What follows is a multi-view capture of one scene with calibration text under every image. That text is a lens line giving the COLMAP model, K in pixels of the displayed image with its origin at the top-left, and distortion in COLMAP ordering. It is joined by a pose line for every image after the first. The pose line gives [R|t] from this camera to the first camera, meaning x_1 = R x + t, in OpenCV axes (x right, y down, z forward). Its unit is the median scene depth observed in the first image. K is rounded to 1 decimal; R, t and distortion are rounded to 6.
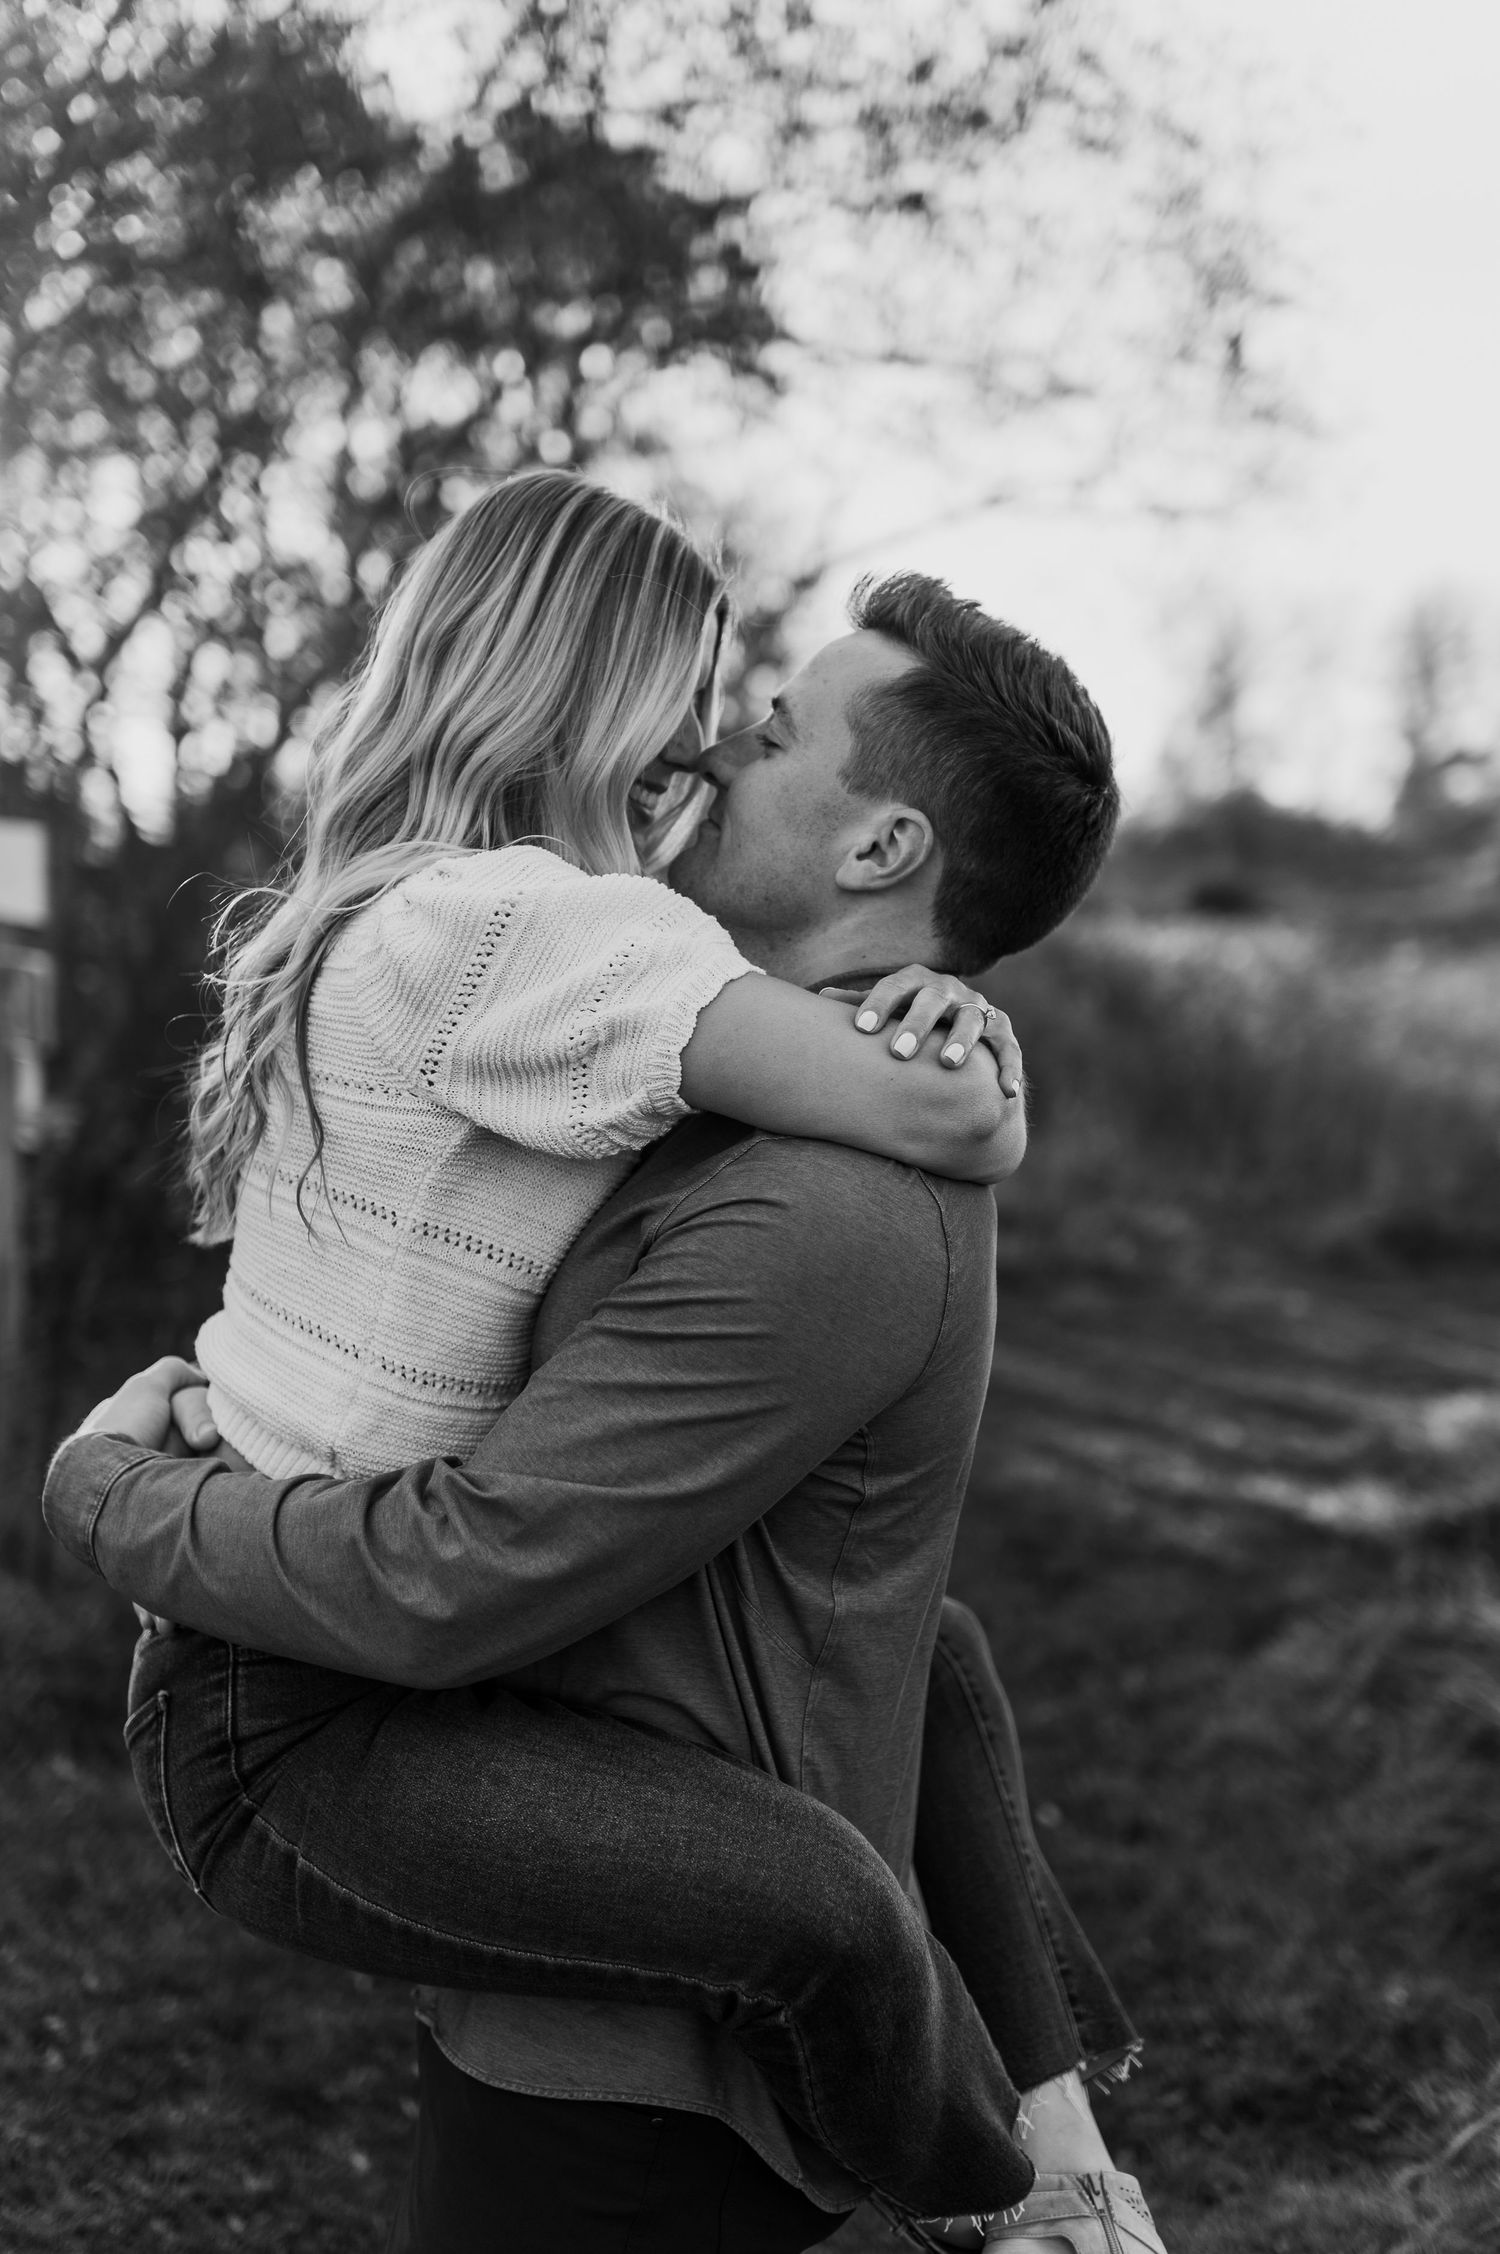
lens RADIAL K [[2315.1, 0, 750.0], [0, 2315.1, 1127.0], [0, 0, 1]] dist [0.008315, 0.008917]
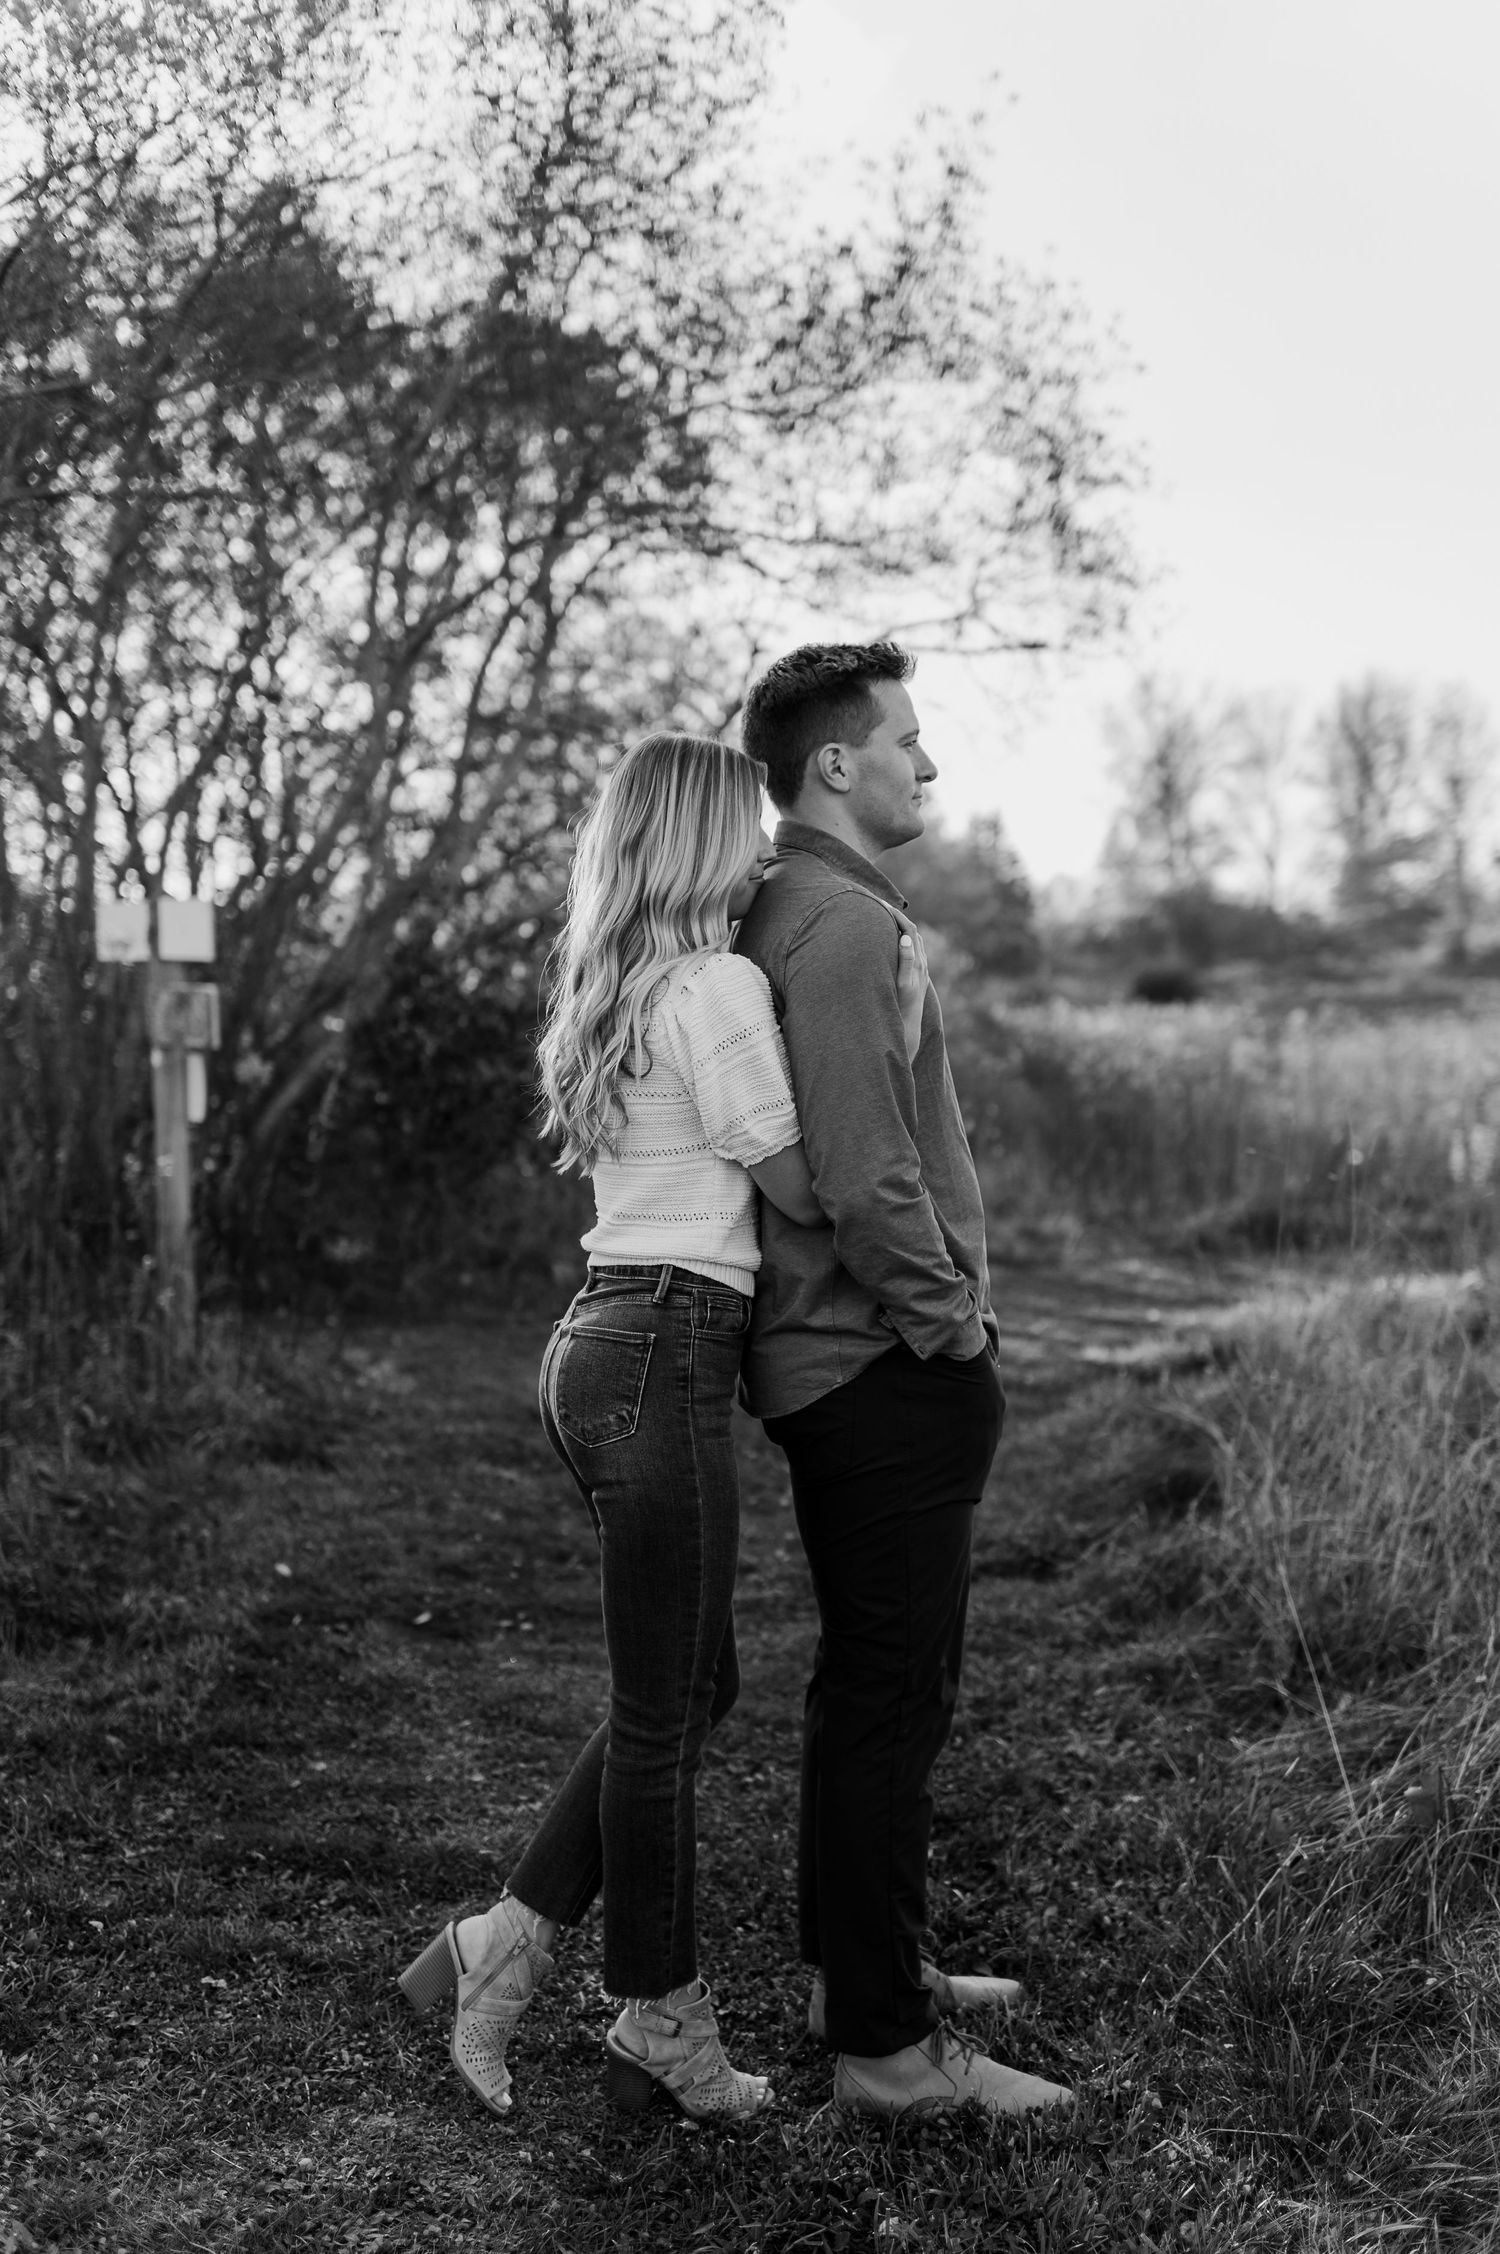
lens RADIAL K [[2252.0, 0, 750.0], [0, 2252.0, 1127.0], [0, 0, 1]] dist [0.007917, -0.014771]
pose [[0.999343, -0.033883, 0.012895, 0.006551], [0.034424, 0.998423, -0.044351, 0.047100], [-0.011372, 0.044766, 0.998933, -0.216243]]
